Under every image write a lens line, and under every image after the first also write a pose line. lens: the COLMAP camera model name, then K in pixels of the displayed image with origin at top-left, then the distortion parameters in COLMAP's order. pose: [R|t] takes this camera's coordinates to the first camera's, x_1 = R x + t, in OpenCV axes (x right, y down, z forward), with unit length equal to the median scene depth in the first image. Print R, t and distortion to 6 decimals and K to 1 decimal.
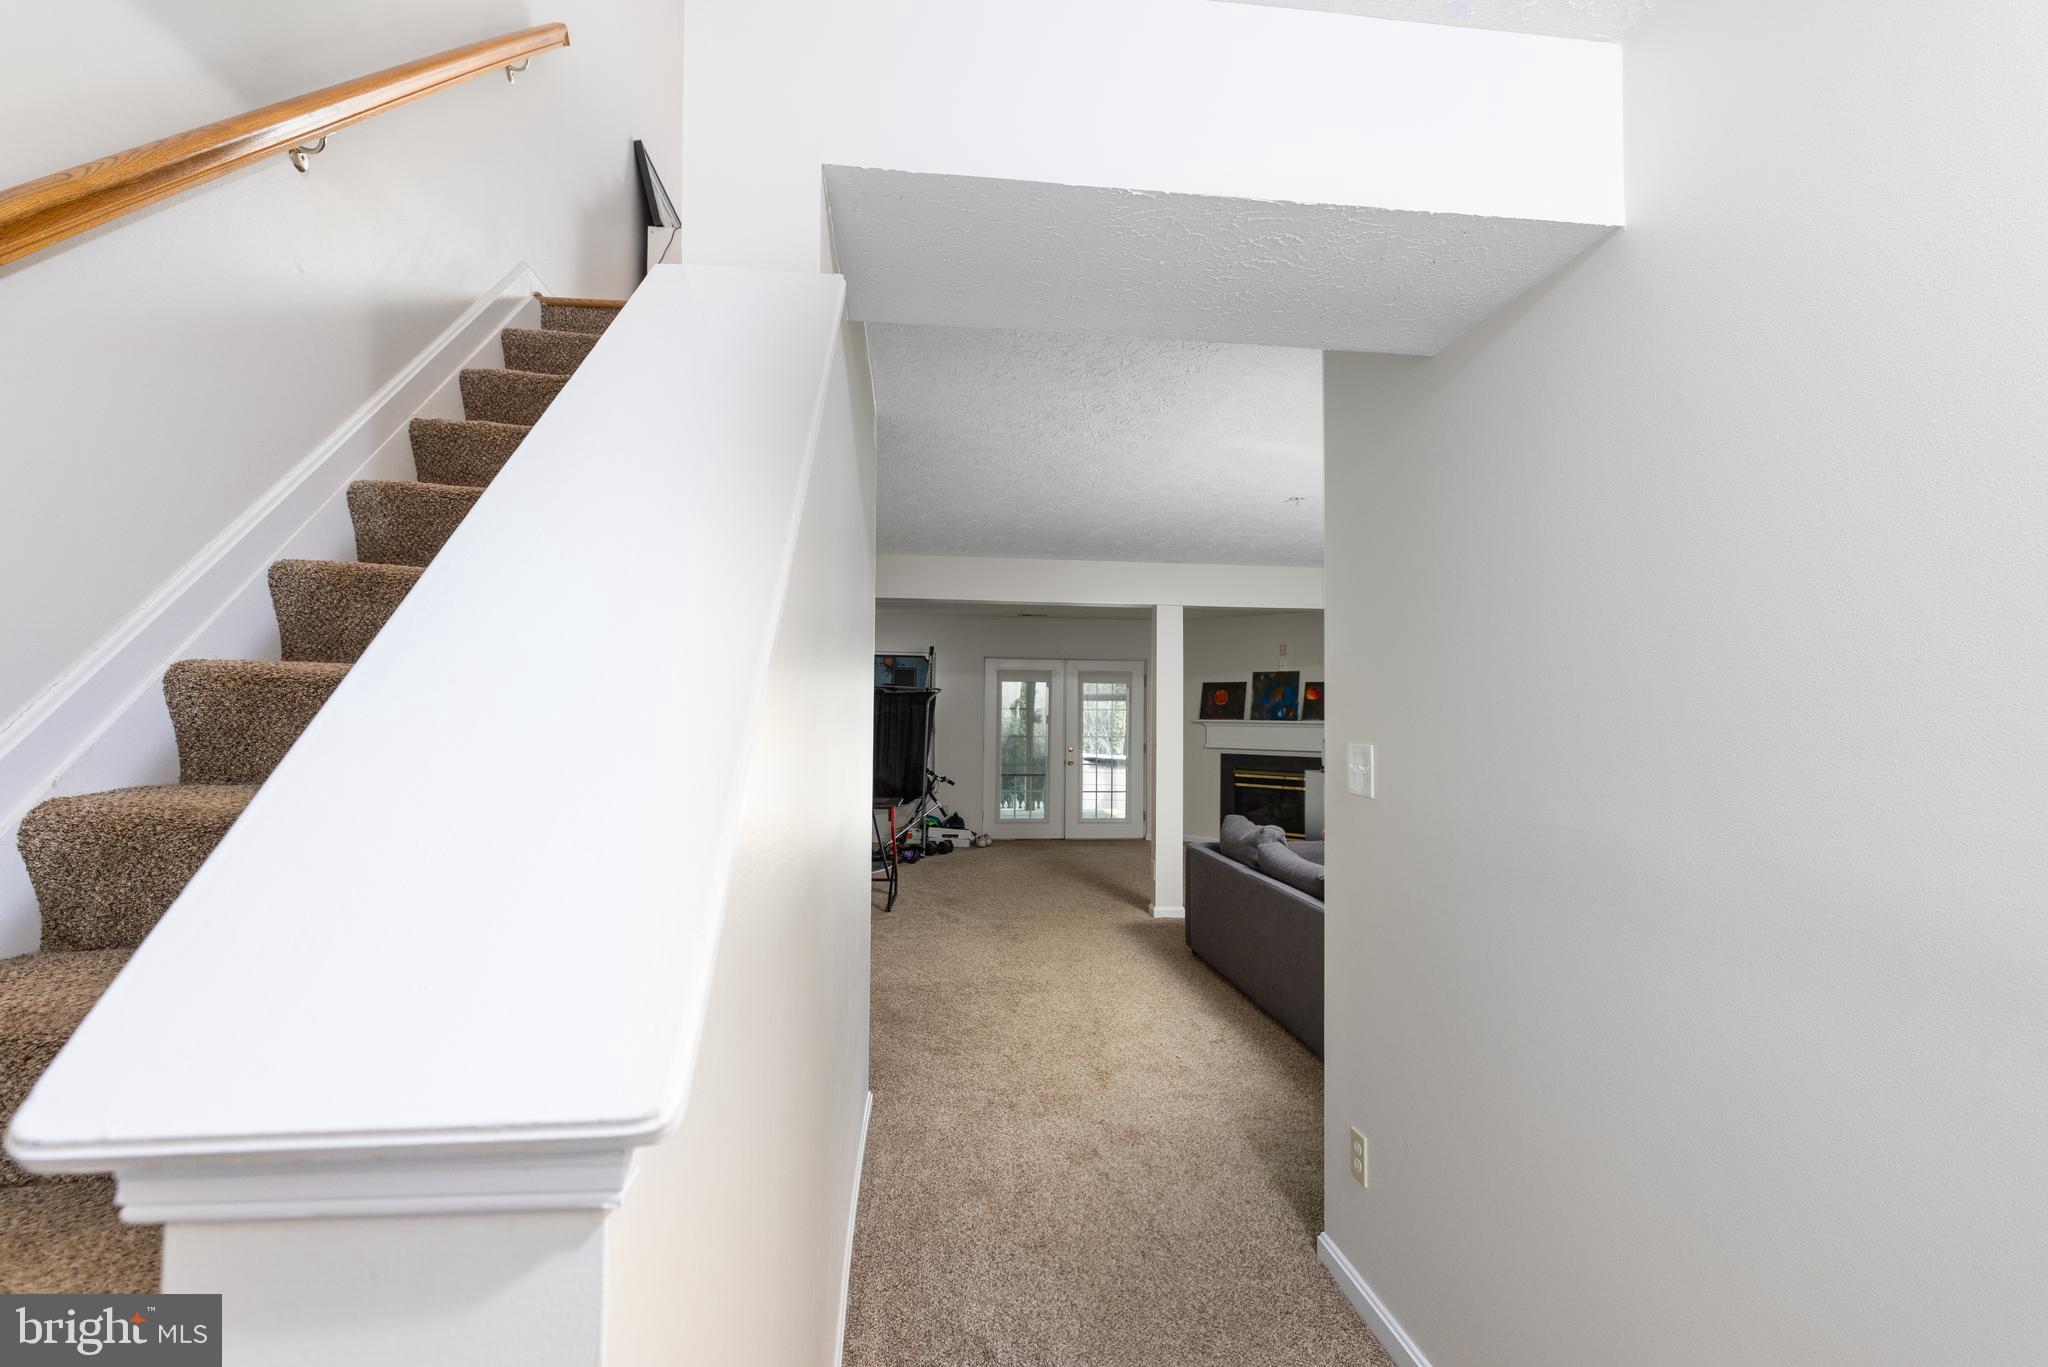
lens RADIAL K [[907.4, 0, 1023.3], [0, 907.4, 692.0], [0, 0, 1]] dist [-0.001052, 0.000187]
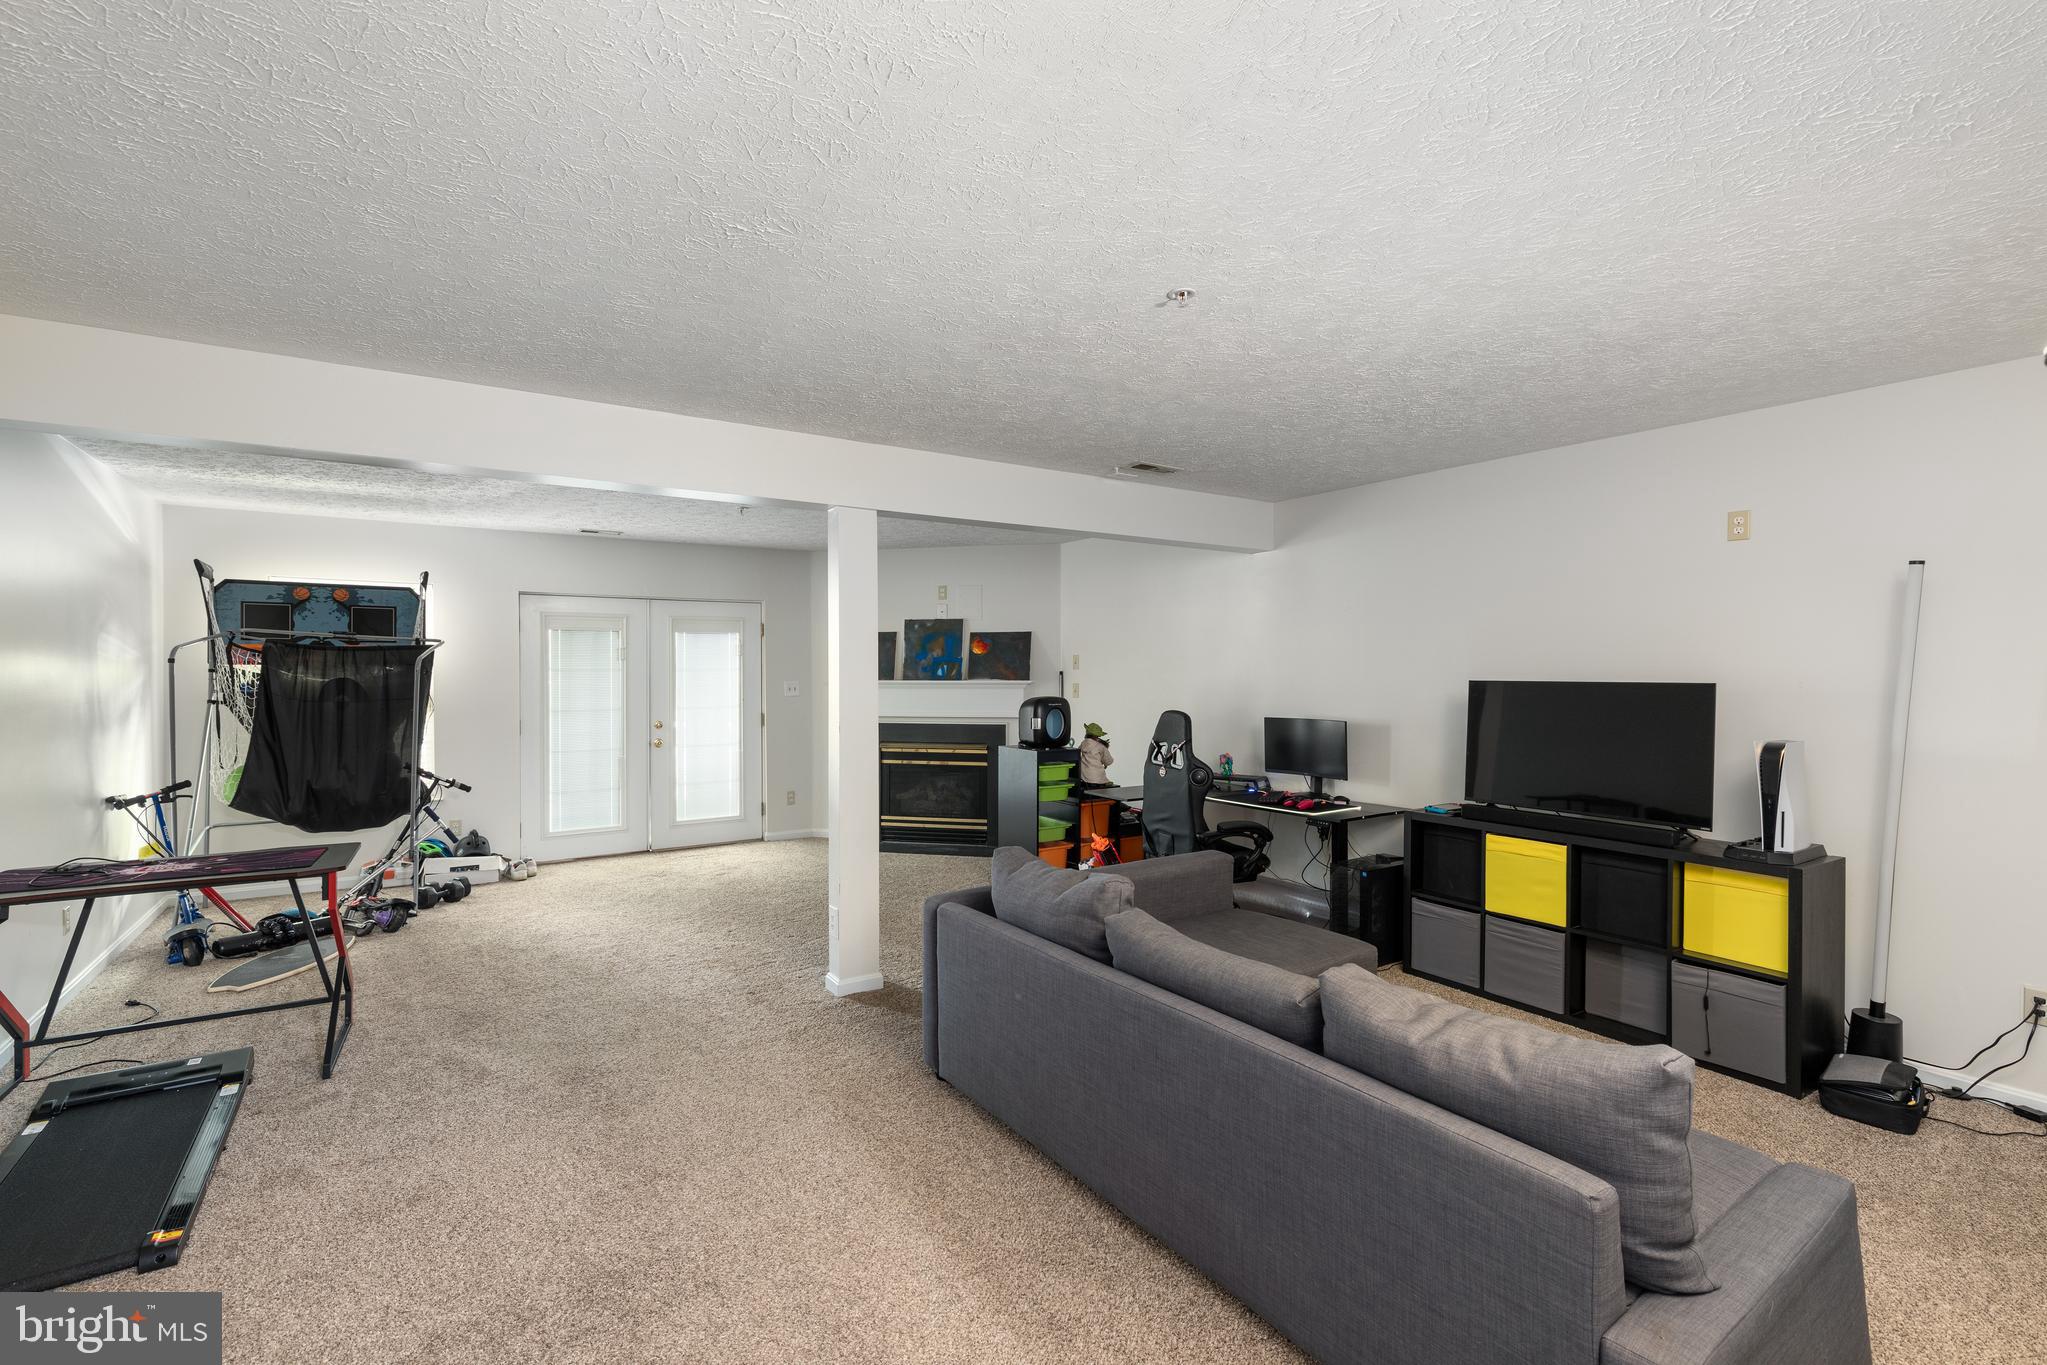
lens RADIAL K [[907.0, 0, 1006.5], [0, 907.0, 672.3], [0, 0, 1]] dist [-0.001052, 0.000187]
pose [[0.895994, -0.015560, 0.443794, -0.019931], [0.002406, 0.999541, 0.030187, 0.000514], [-0.444060, -0.025979, 0.895620, 0.259926]]
